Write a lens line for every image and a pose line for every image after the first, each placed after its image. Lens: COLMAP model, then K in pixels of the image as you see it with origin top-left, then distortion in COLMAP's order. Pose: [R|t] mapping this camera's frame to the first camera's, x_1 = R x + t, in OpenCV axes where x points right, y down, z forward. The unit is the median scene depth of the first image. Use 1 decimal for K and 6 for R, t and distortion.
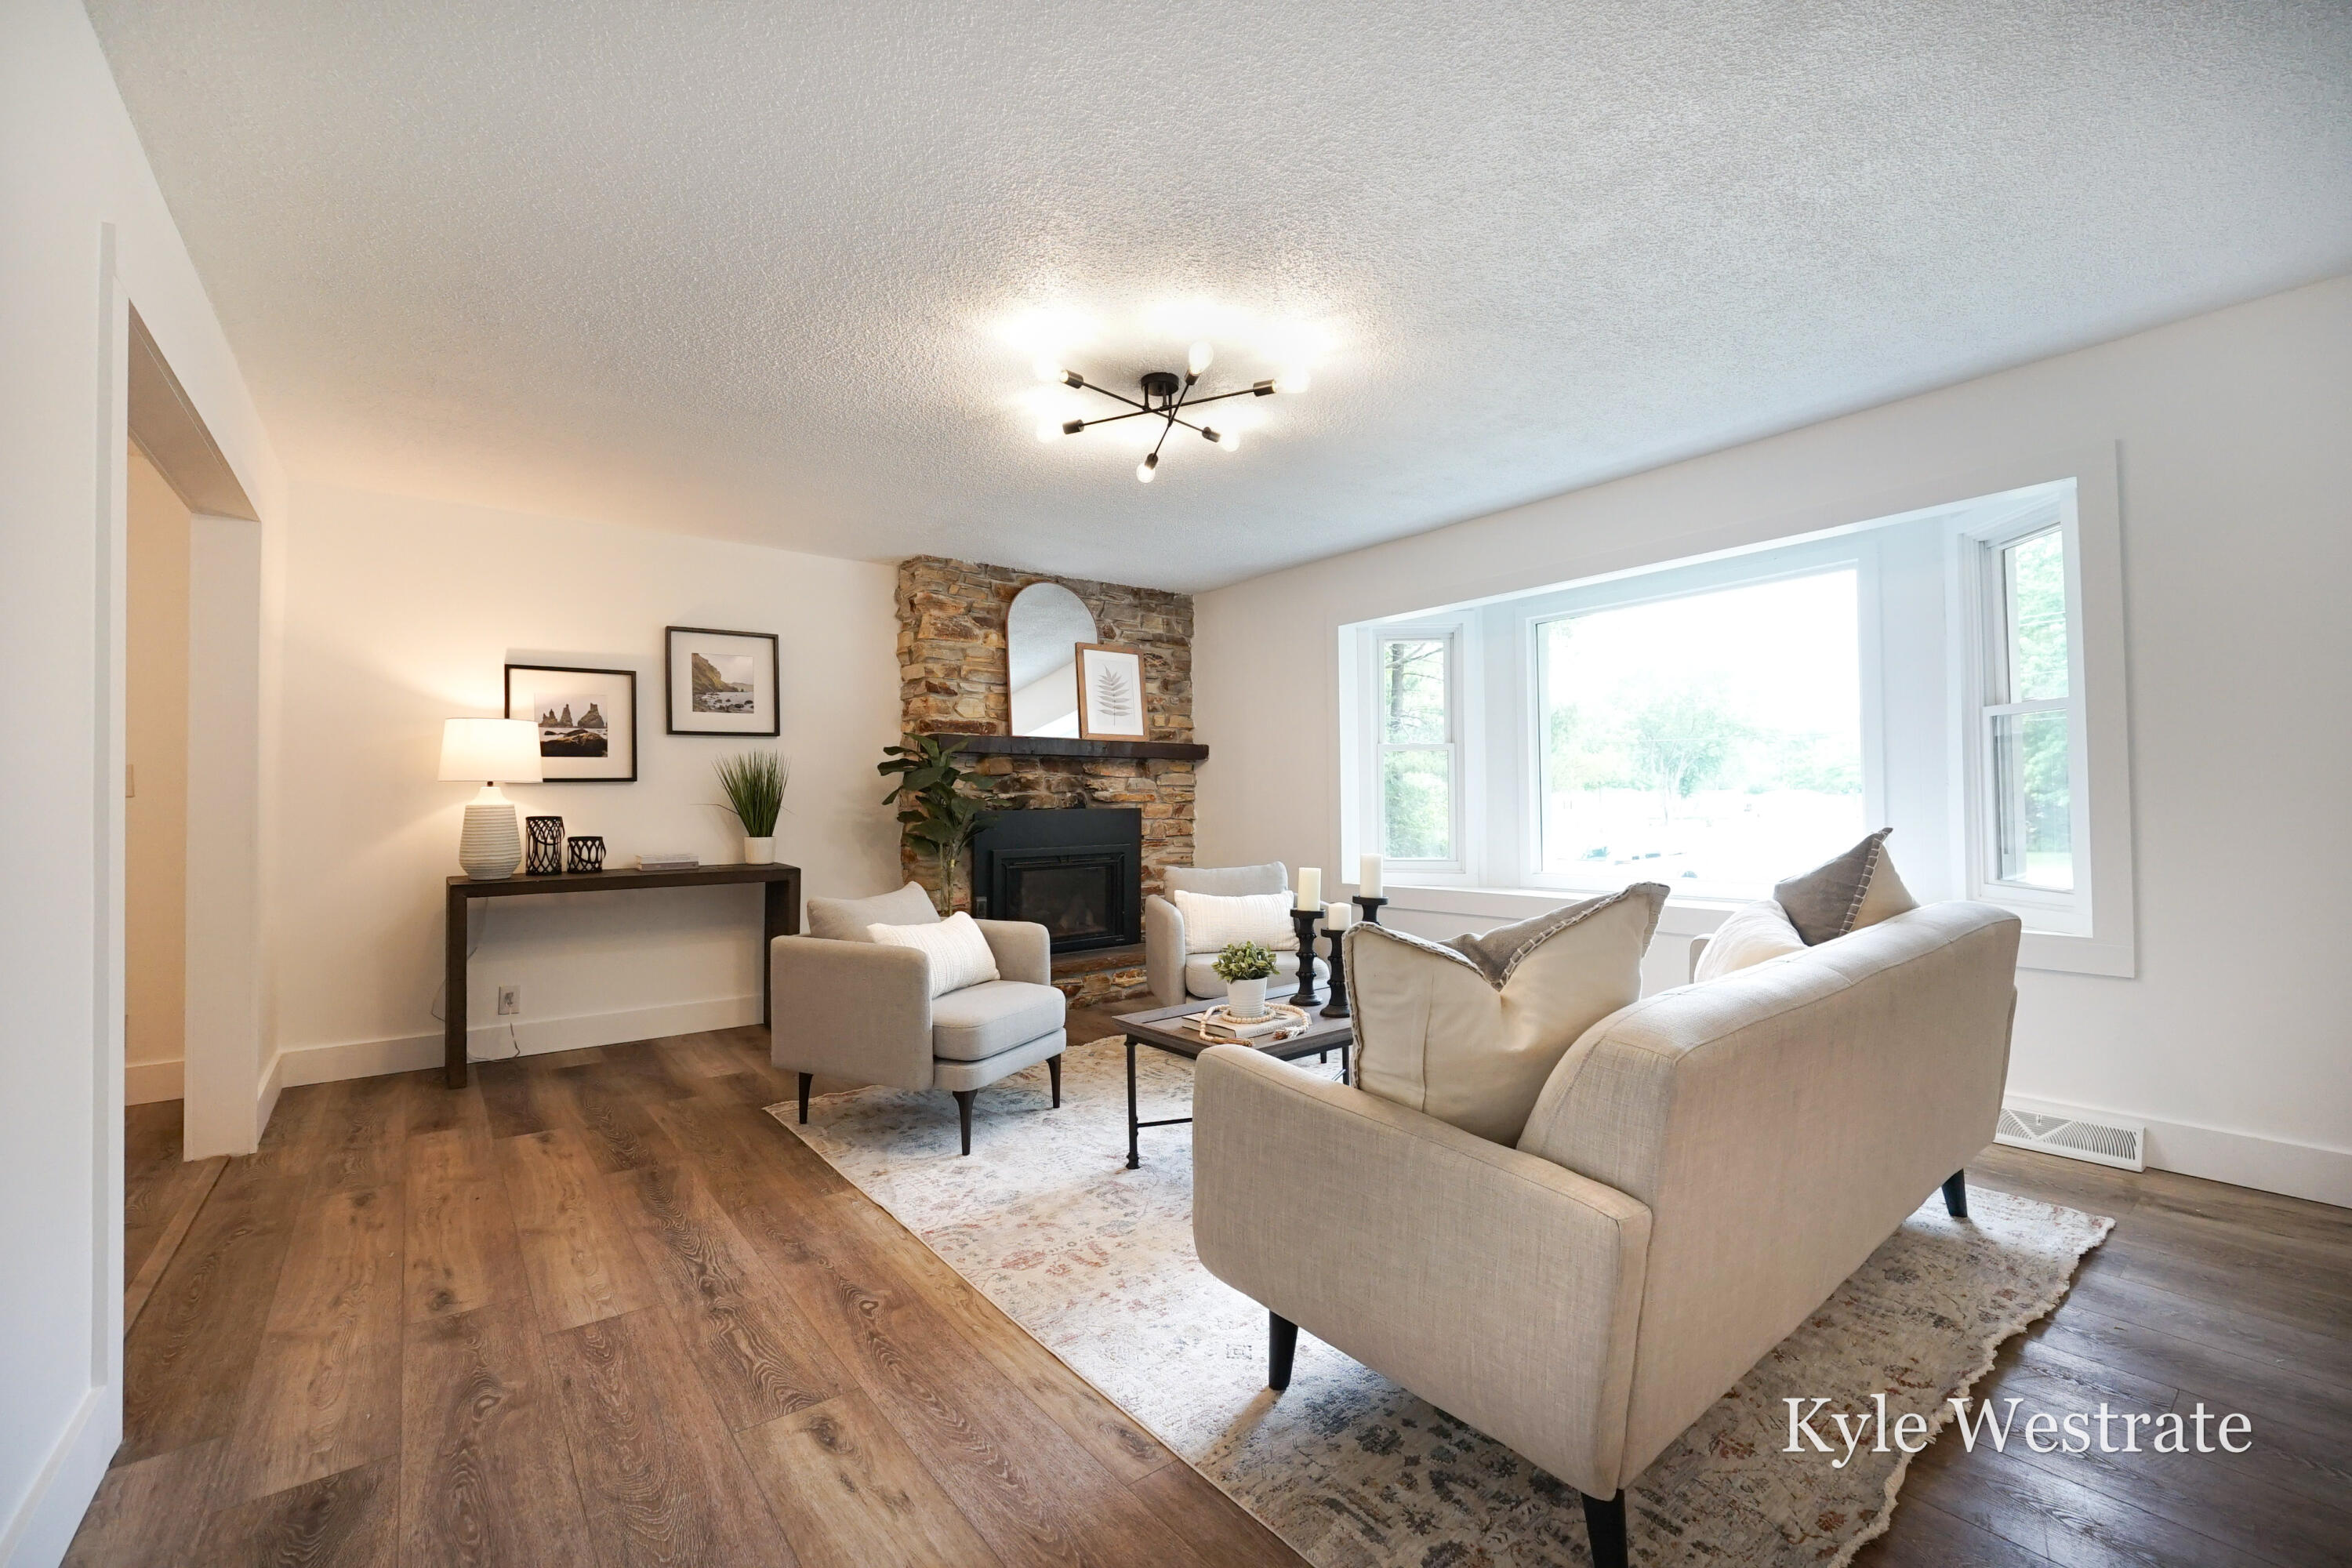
lens RADIAL K [[970.5, 0, 1169.0], [0, 970.5, 785.3], [0, 0, 1]] dist [-0.013667, 0.001413]
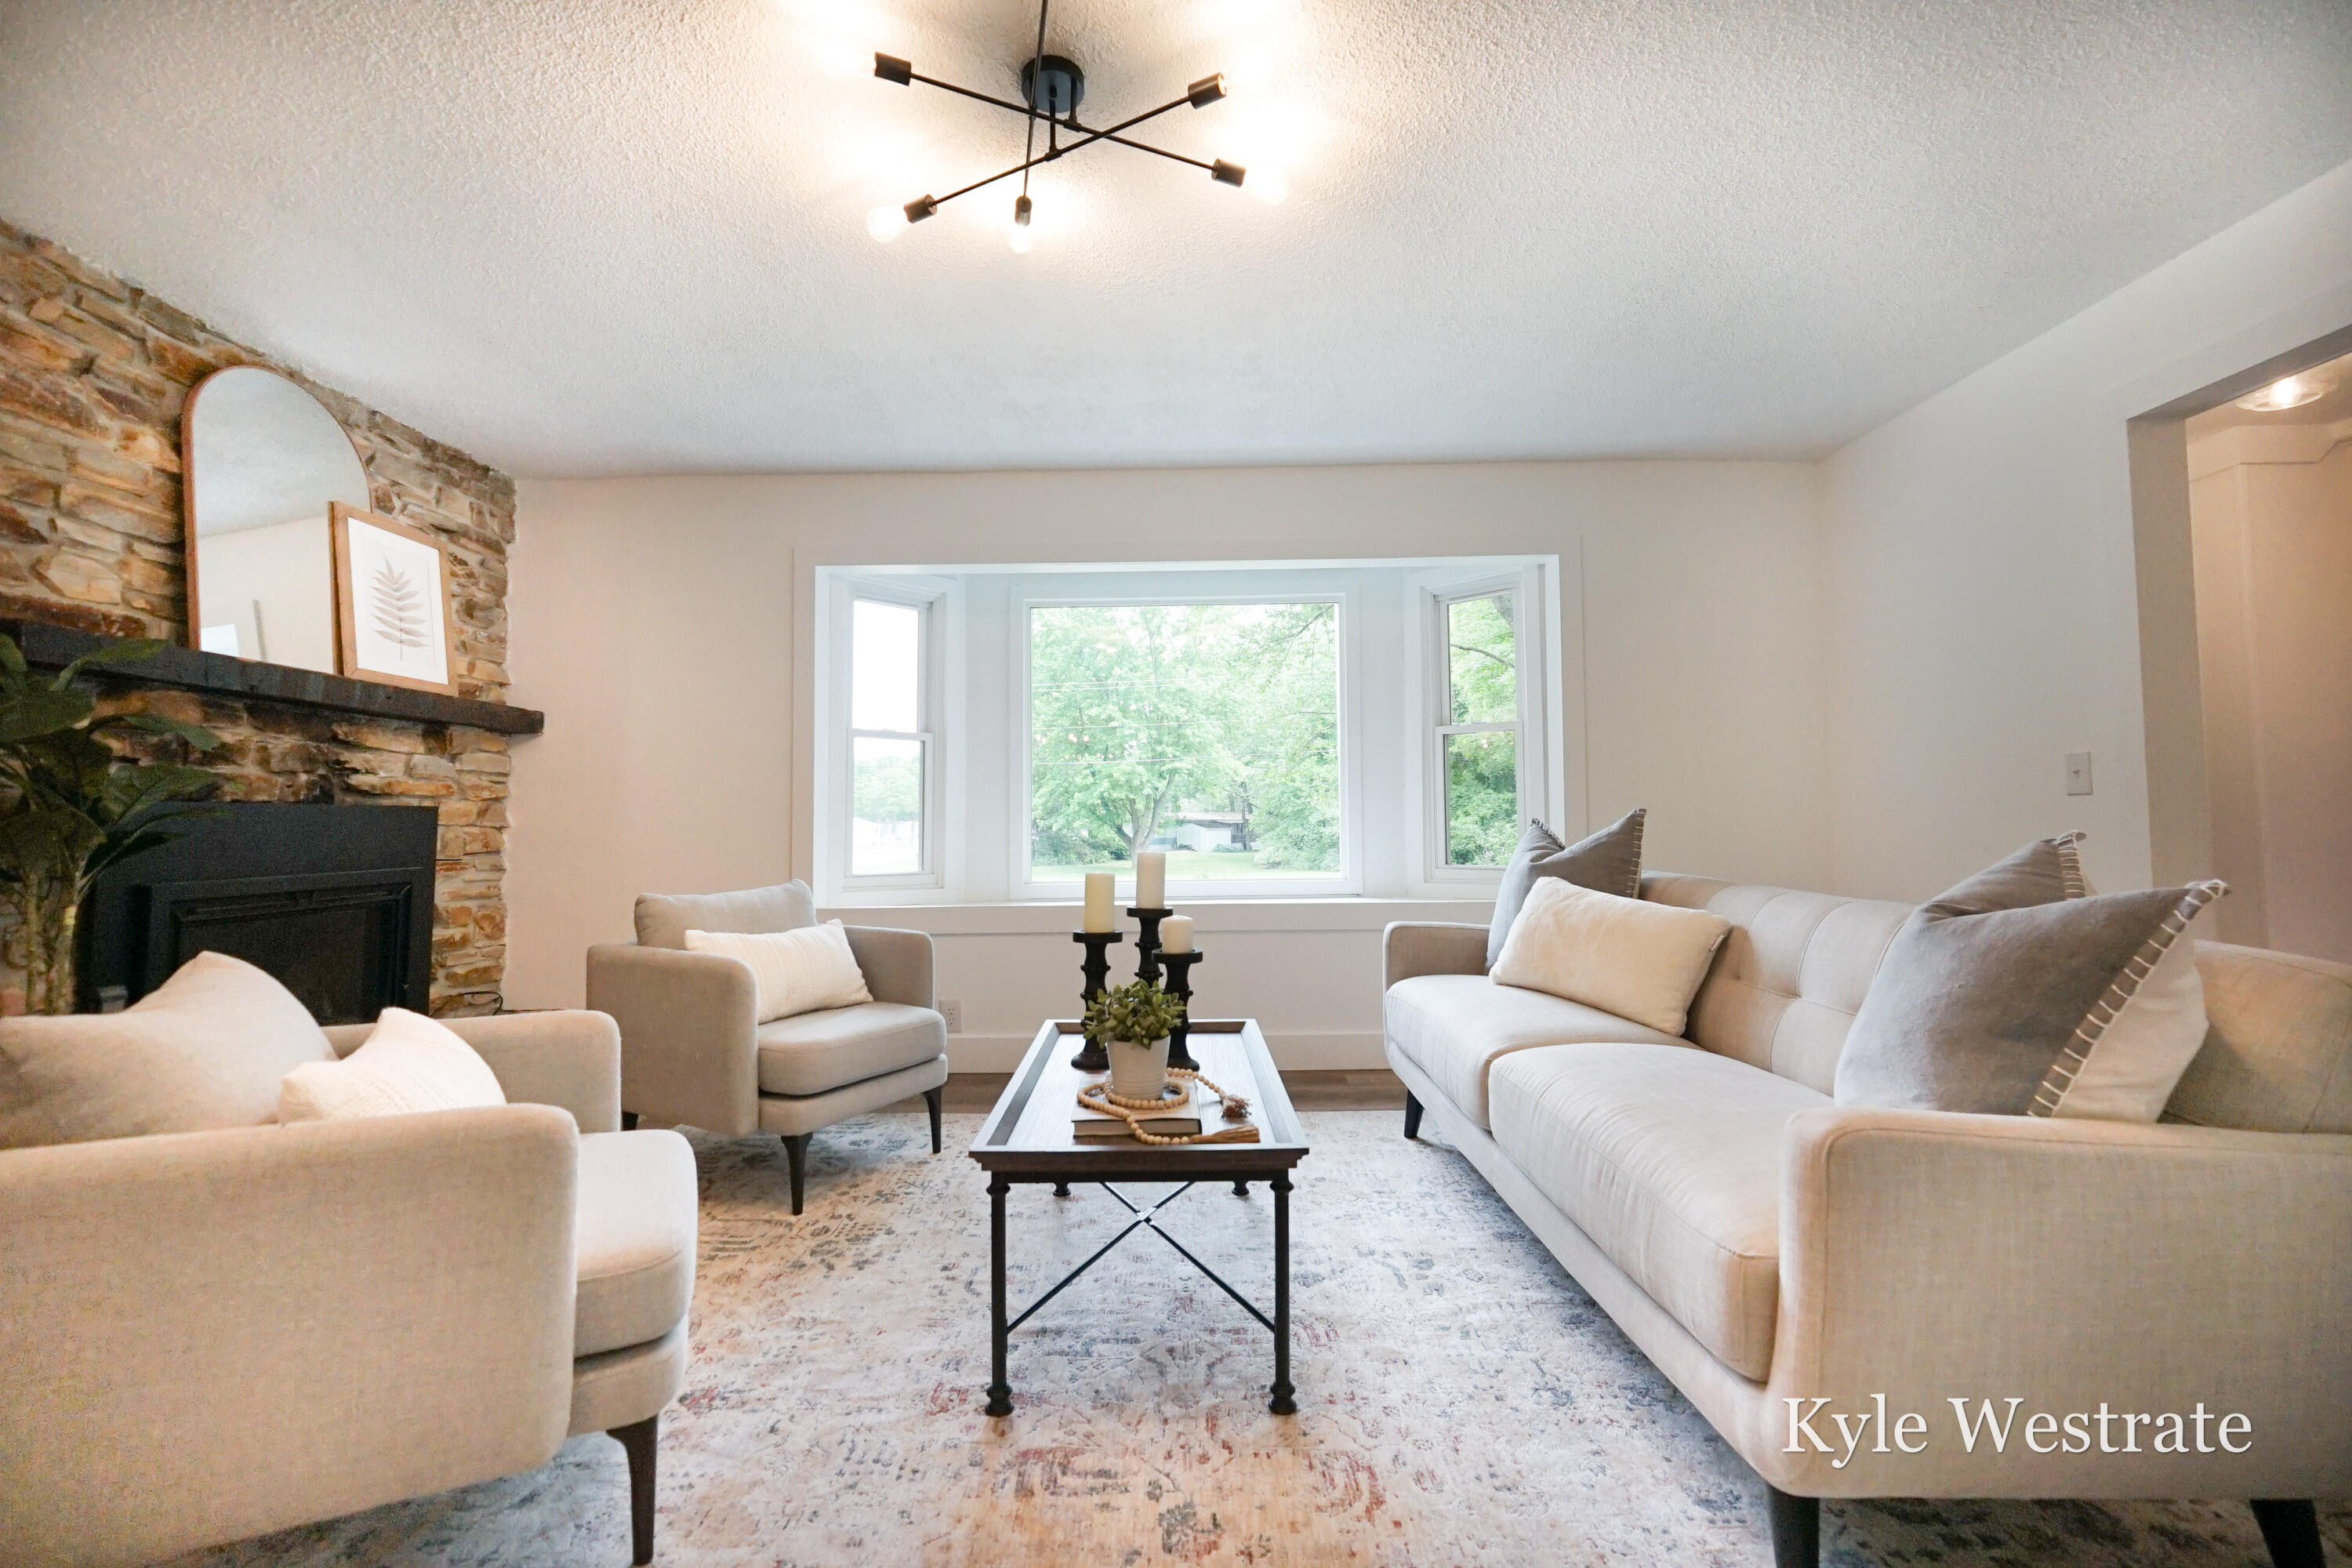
lens RADIAL K [[970.5, 0, 1171.3], [0, 970.5, 780.5], [0, 0, 1]] dist [-0.013667, 0.001413]
pose [[0.621722, 0.036954, 0.782366, -0.217603], [-0.011897, 0.999217, -0.037742, 0.025442], [-0.783148, 0.014157, 0.621675, 0.290539]]
